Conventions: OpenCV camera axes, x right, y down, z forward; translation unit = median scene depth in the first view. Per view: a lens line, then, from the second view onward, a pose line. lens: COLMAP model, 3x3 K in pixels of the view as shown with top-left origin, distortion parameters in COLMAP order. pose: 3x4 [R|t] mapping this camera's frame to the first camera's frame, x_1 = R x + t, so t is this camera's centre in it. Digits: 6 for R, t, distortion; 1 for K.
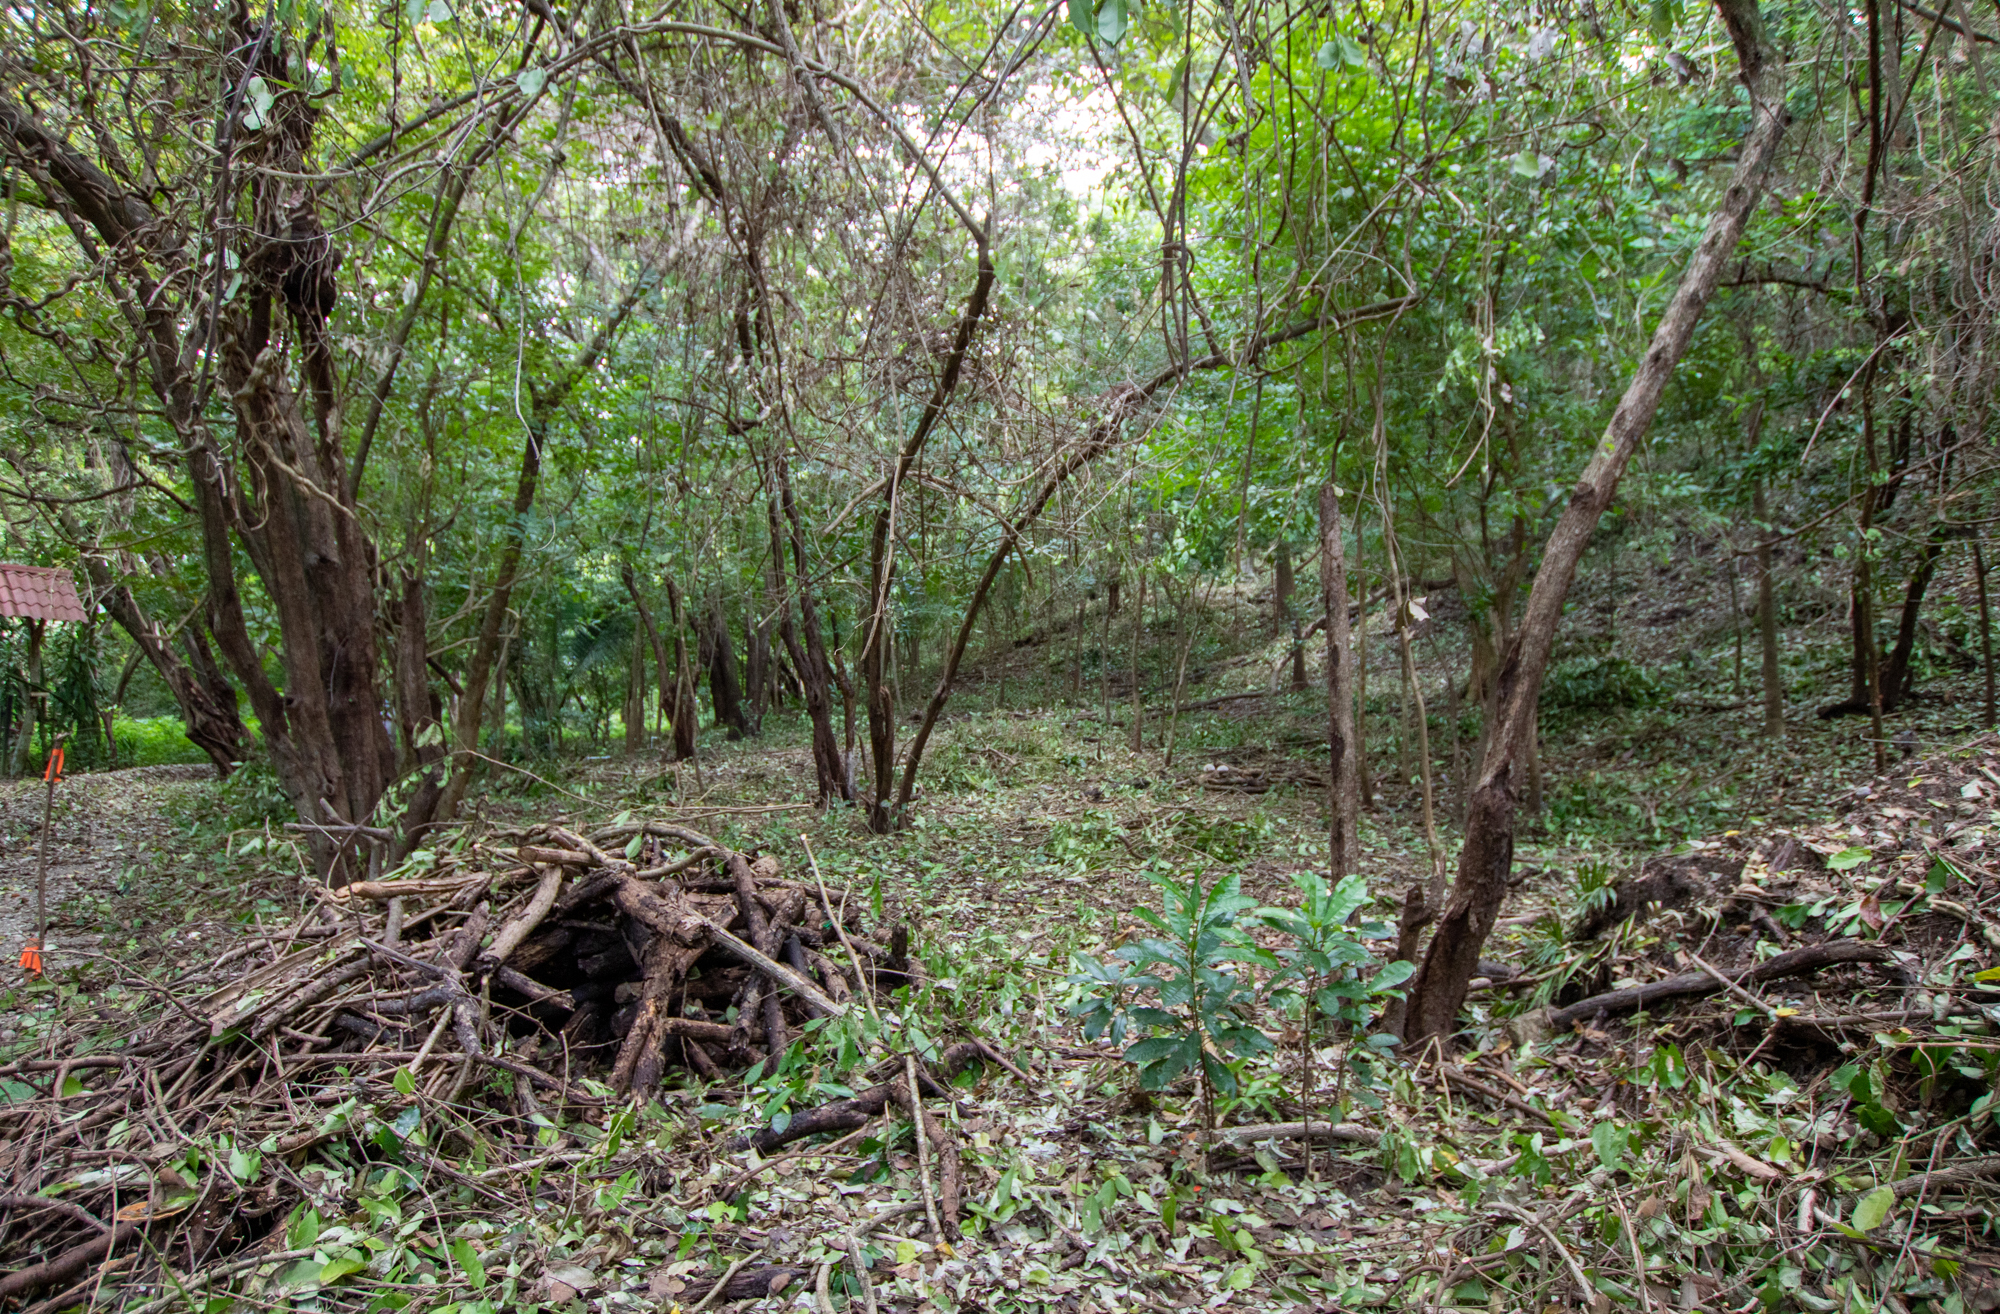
lens RADIAL K [[1123.5, 0, 1004.1], [0, 1123.5, 675.7], [0, 0, 1]] dist [-0.016414, -0.000684]
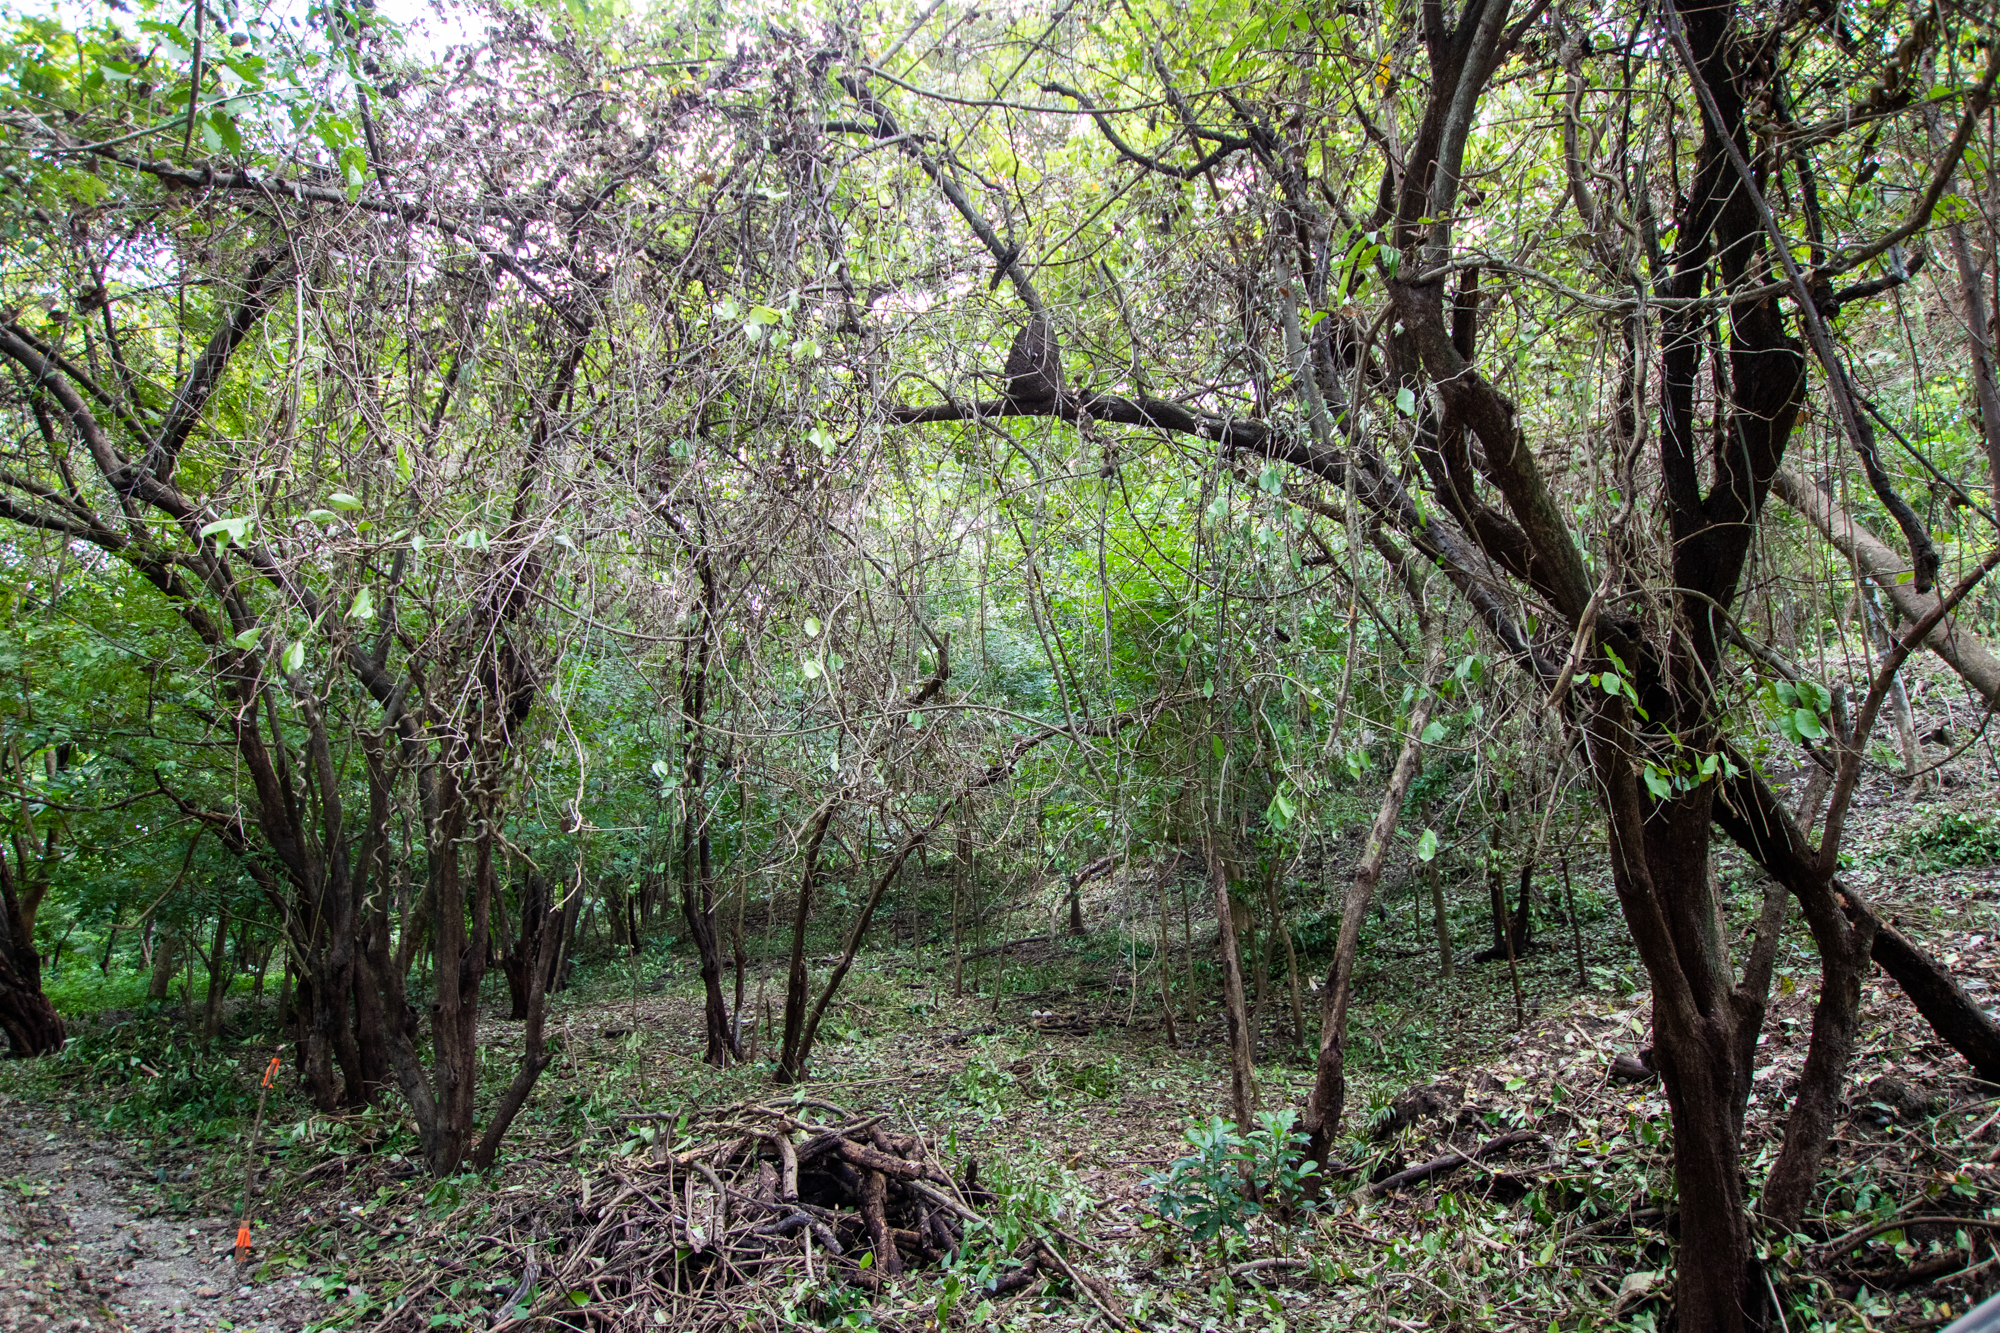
lens RADIAL K [[1090.7, 0, 1006.8], [0, 1090.7, 677.7], [0, 0, 1]] dist [-0.018106, -0.000860]
pose [[0.969962, 0.037054, 0.240417, -0.511983], [0.011092, 0.980565, -0.195879, -0.152208], [-0.243003, 0.192662, 0.950700, -0.628872]]
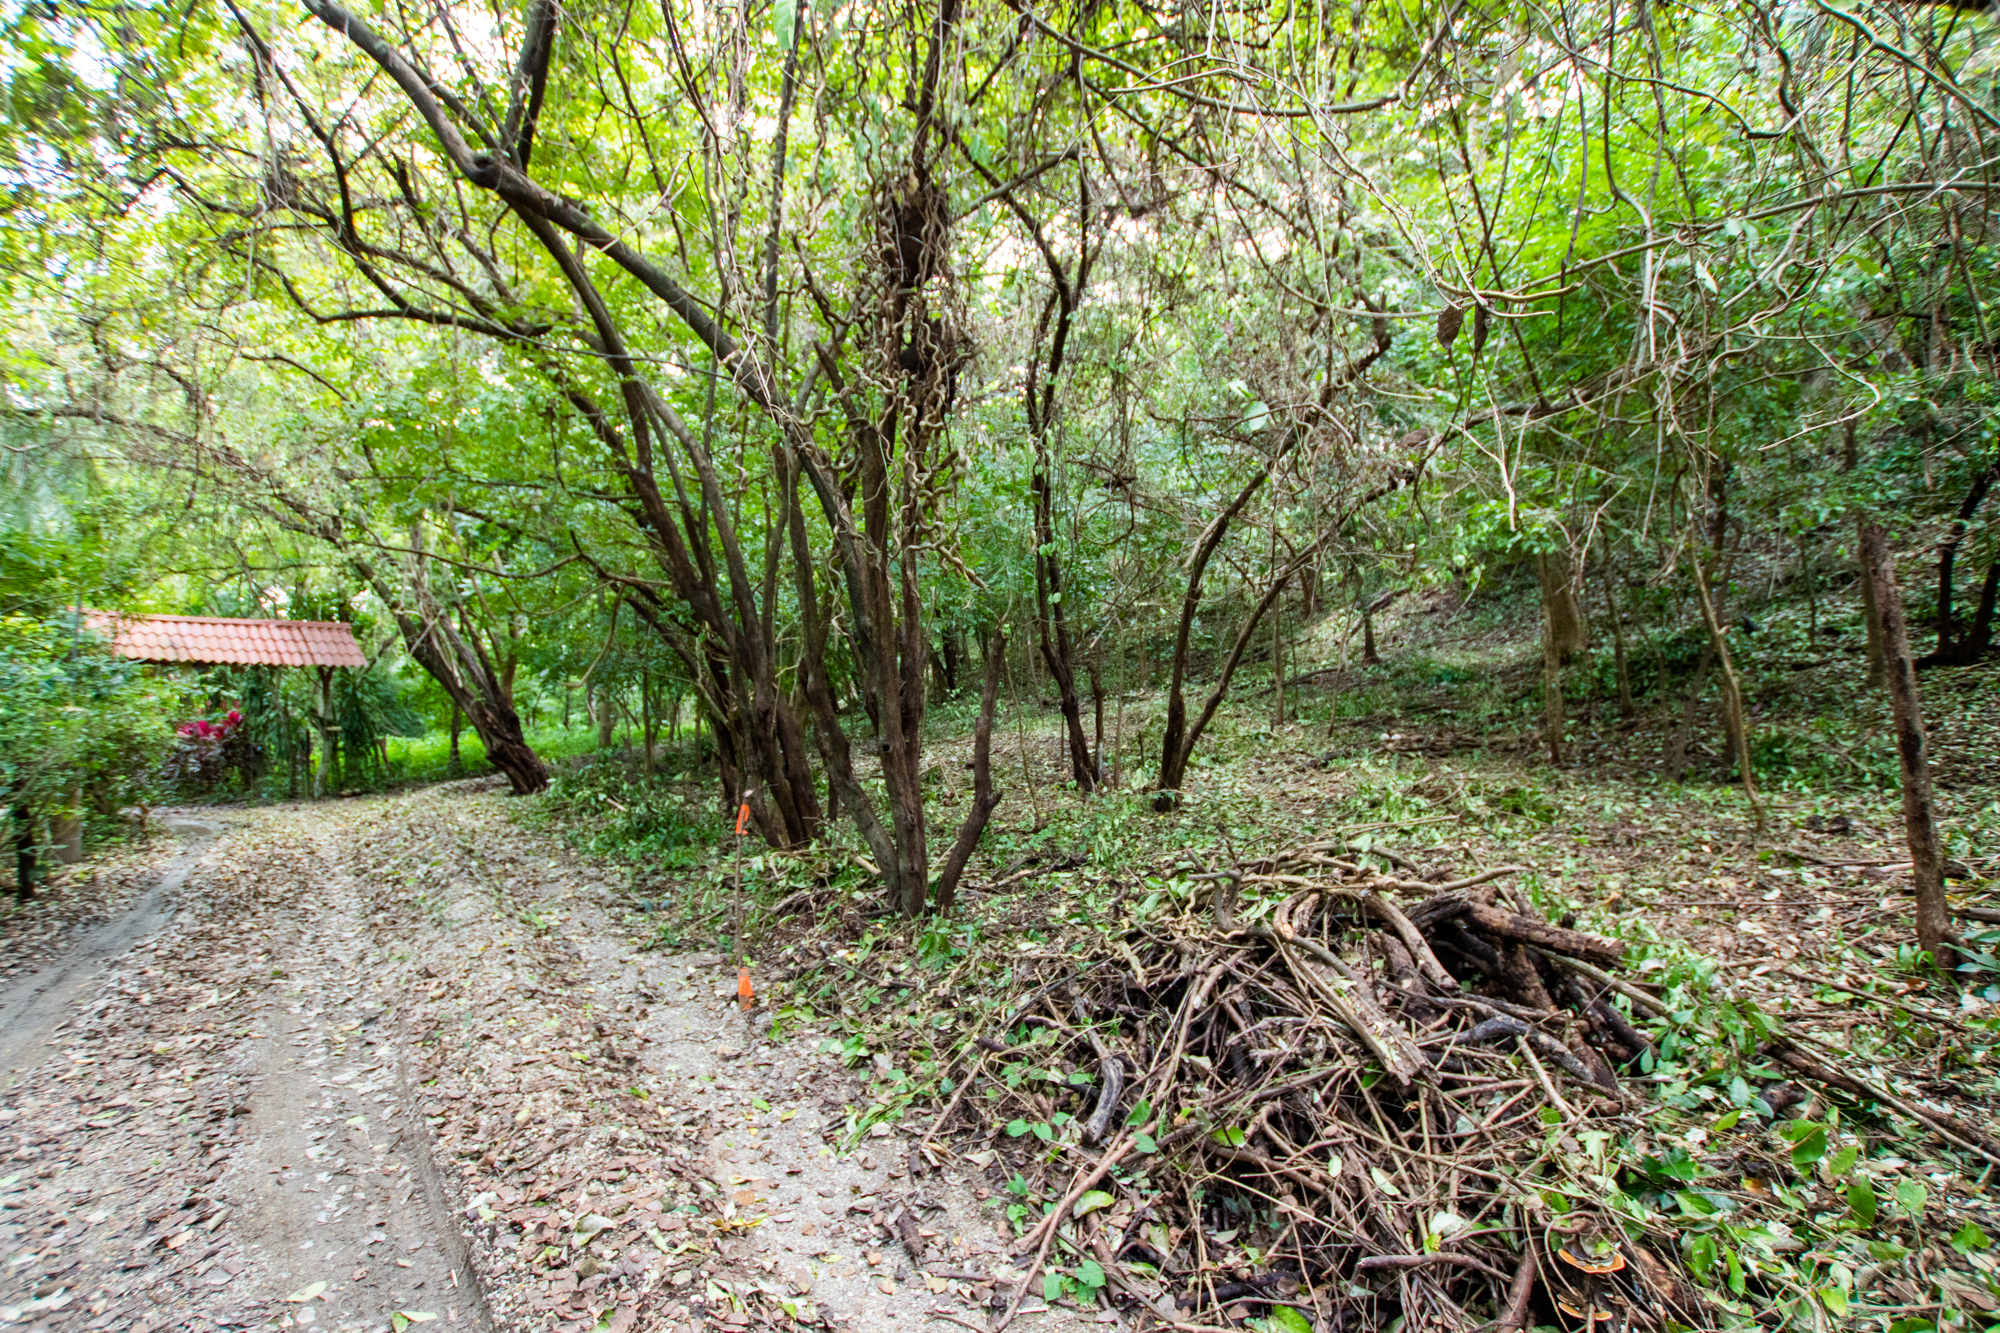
lens RADIAL K [[922.6, 0, 1000.1], [0, 922.6, 674.9], [0, 0, 1]] dist [-0.030391, 0.003605]
pose [[0.998291, -0.058054, 0.006671, -0.830902], [0.057904, 0.998105, 0.020812, -0.104509], [-0.007866, -0.020390, 0.999761, 0.058685]]
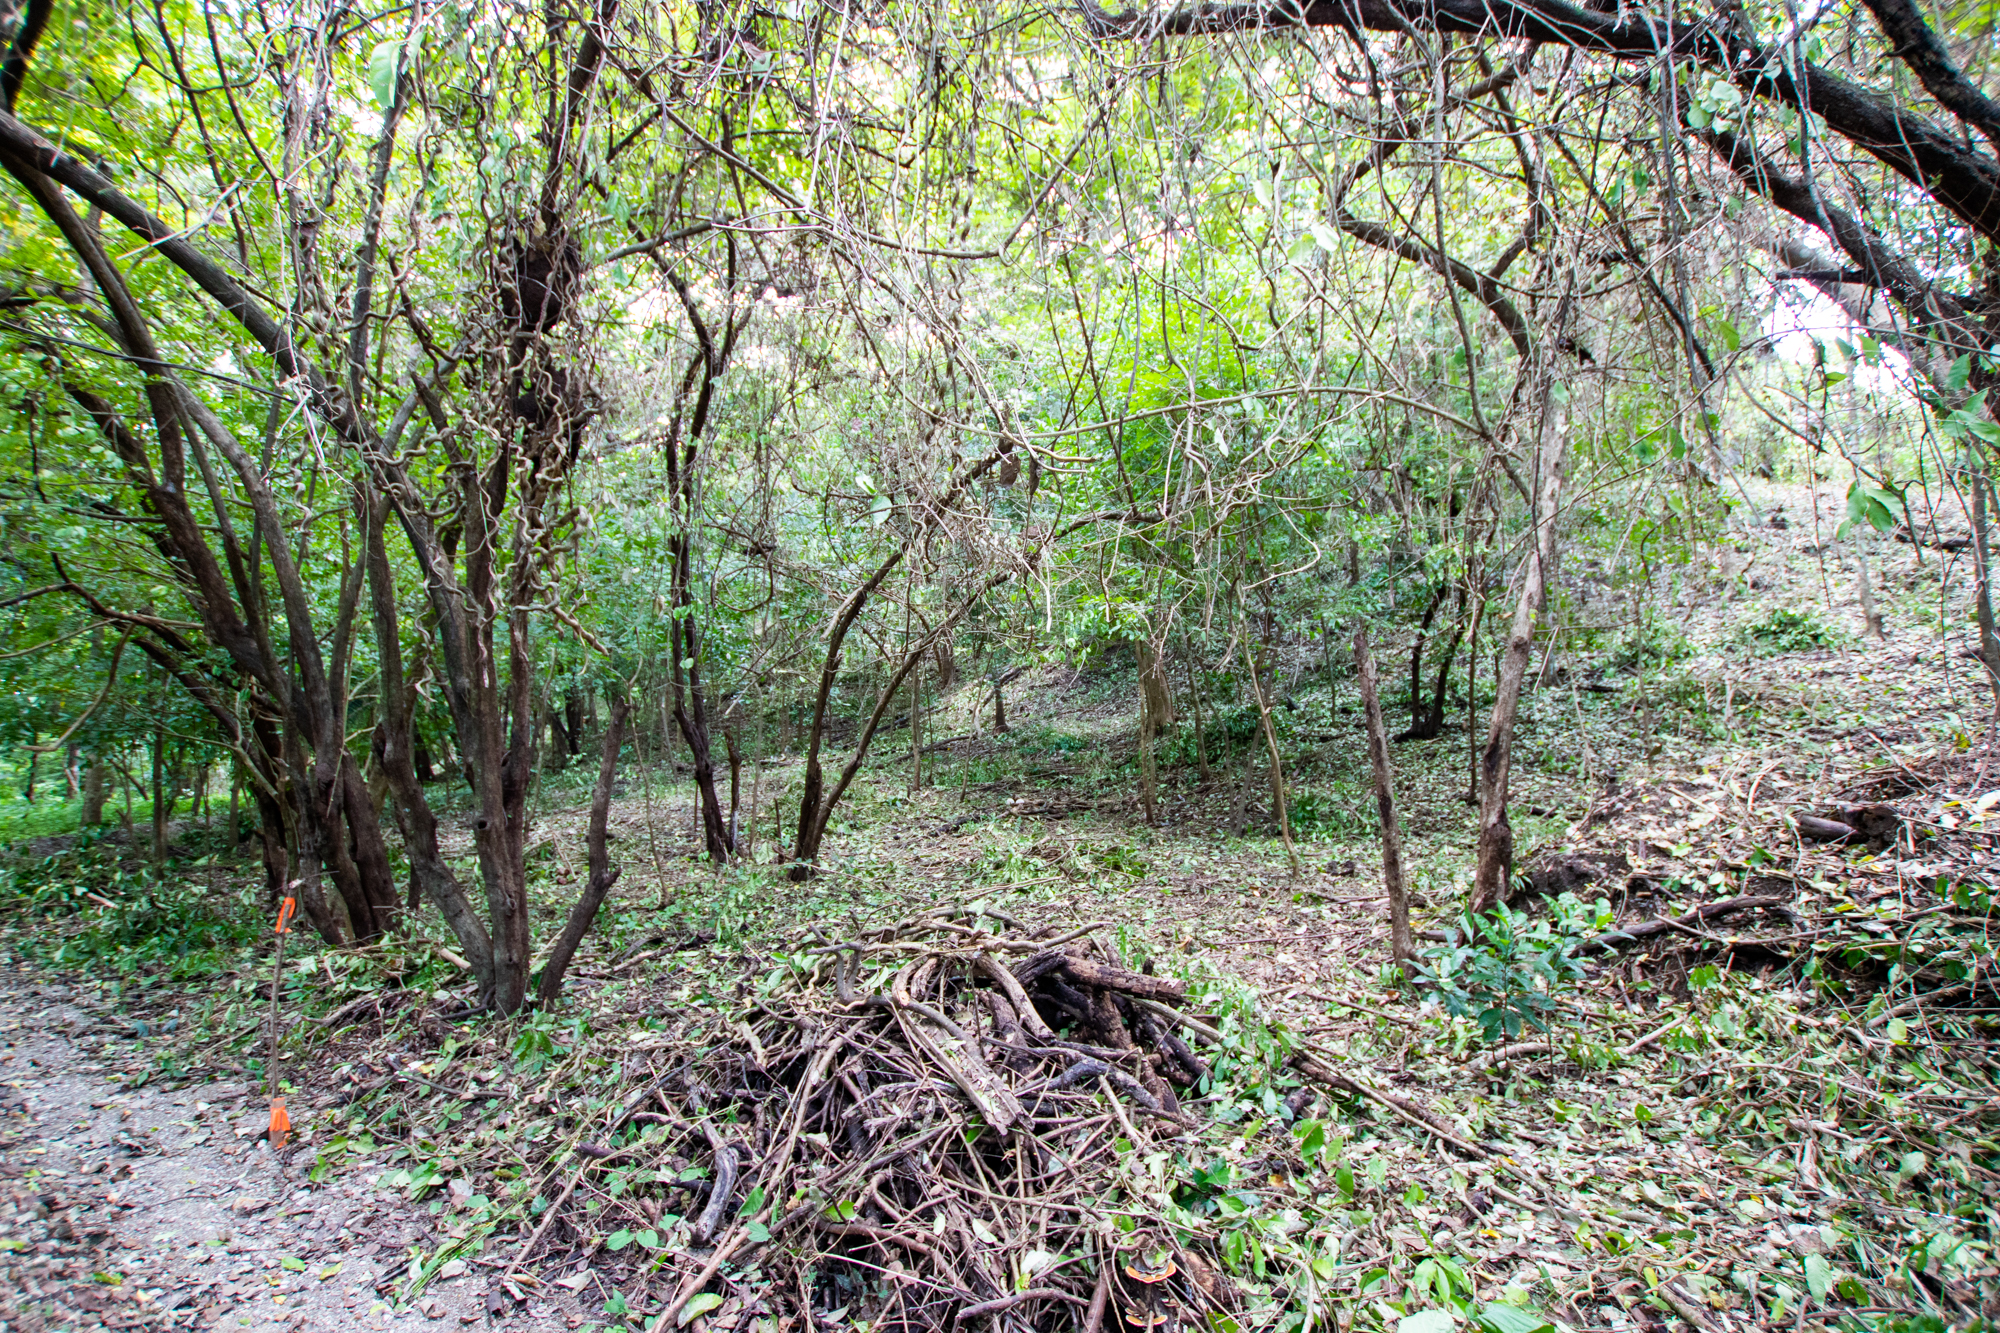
lens RADIAL K [[923.2, 0, 1002.6], [0, 923.2, 677.5], [0, 0, 1]] dist [-0.032469, 0.005085]
pose [[0.924336, -0.023979, 0.380826, -0.814052], [0.037056, 0.998947, -0.027040, -0.115689], [-0.379777, 0.039106, 0.924251, 0.034193]]
